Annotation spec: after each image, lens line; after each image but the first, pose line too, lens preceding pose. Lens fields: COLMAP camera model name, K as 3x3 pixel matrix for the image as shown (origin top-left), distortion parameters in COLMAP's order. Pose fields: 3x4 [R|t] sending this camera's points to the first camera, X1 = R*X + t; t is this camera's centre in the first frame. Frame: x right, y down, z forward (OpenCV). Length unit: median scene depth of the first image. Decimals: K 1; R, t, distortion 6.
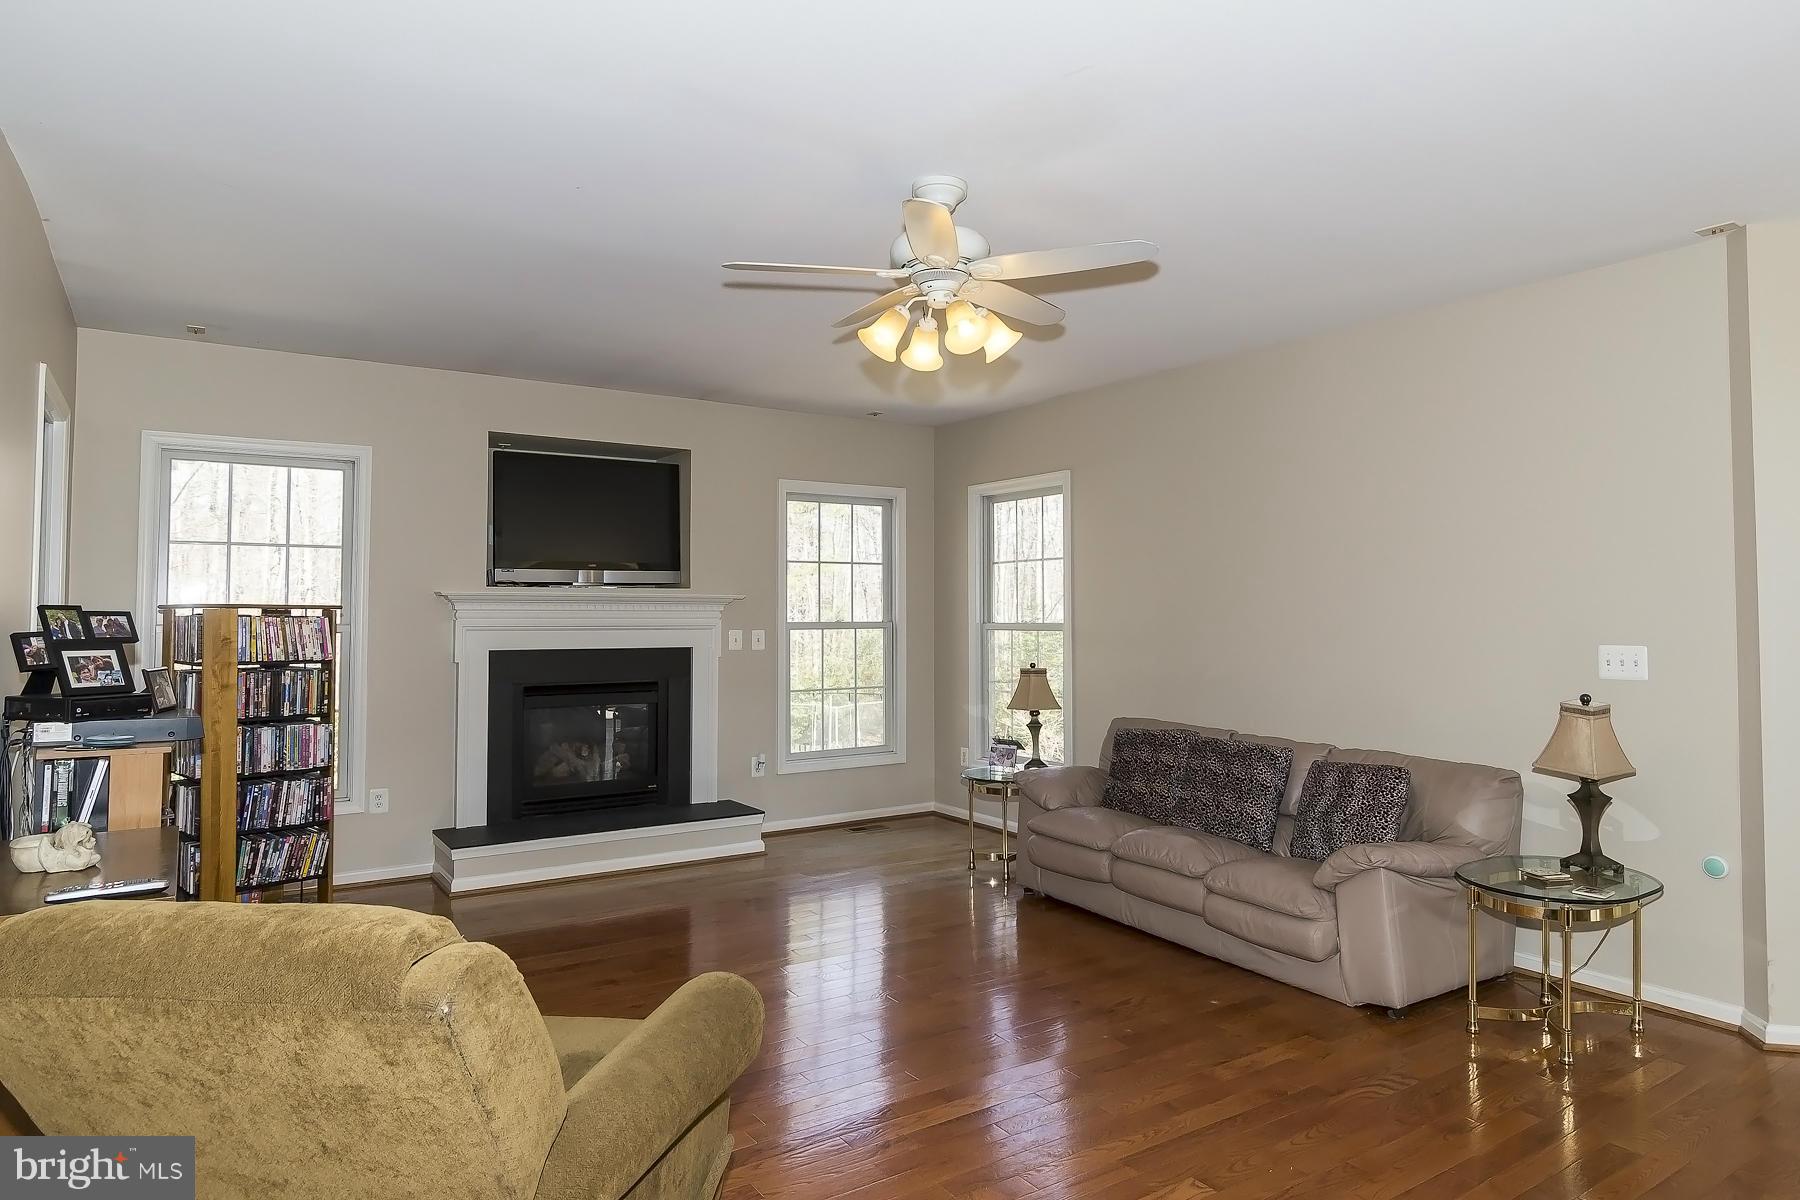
lens RADIAL K [[1054.7, 0, 900.0], [0, 1054.7, 600.0], [0, 0, 1]] dist [-0.007561, -0.001895]
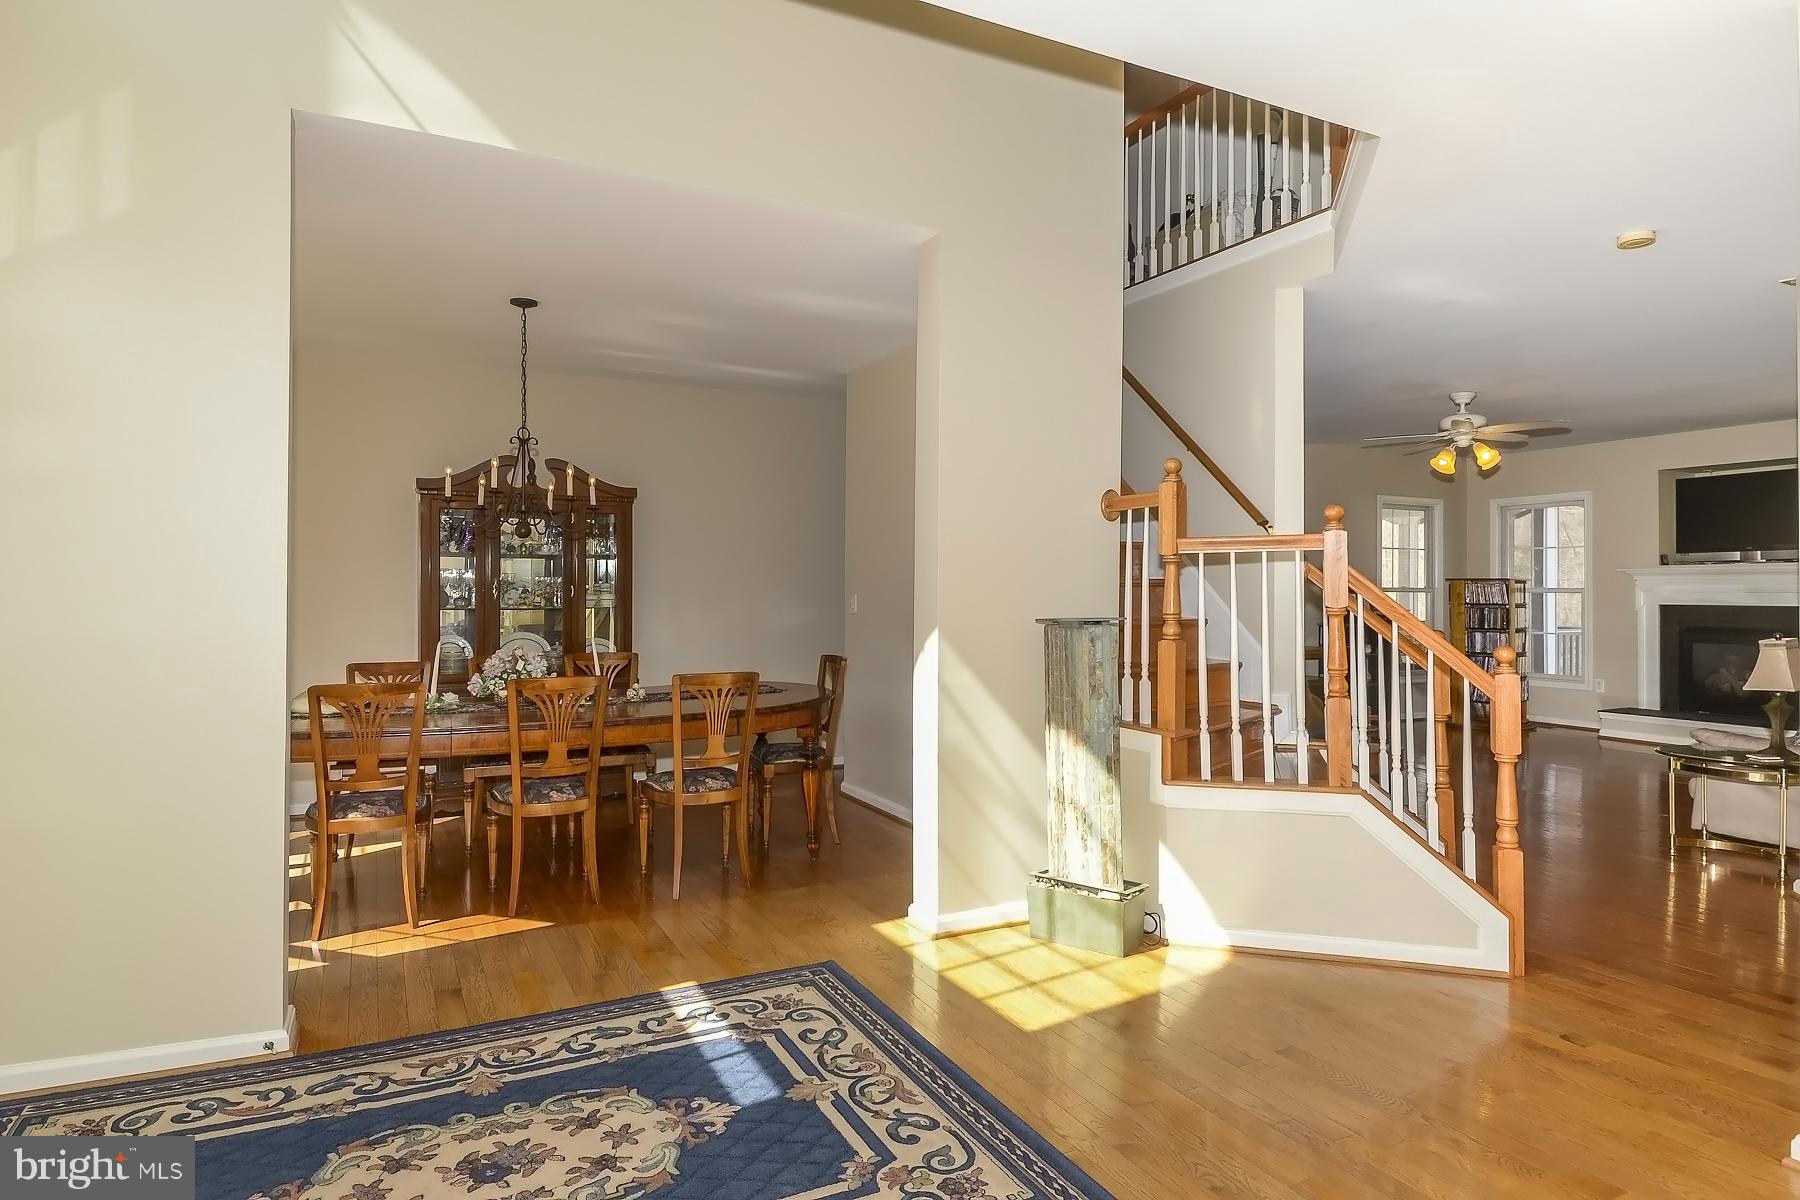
lens RADIAL K [[993.9, 0, 894.9], [0, 993.9, 584.0], [0, 0, 1]] dist [0.005558, -0.023351]
pose [[-0.123763, -0.003551, -0.992305, 1.154678], [0.015035, 0.999872, -0.005453, 0.006258], [0.992198, -0.015595, -0.123694, 0.010909]]
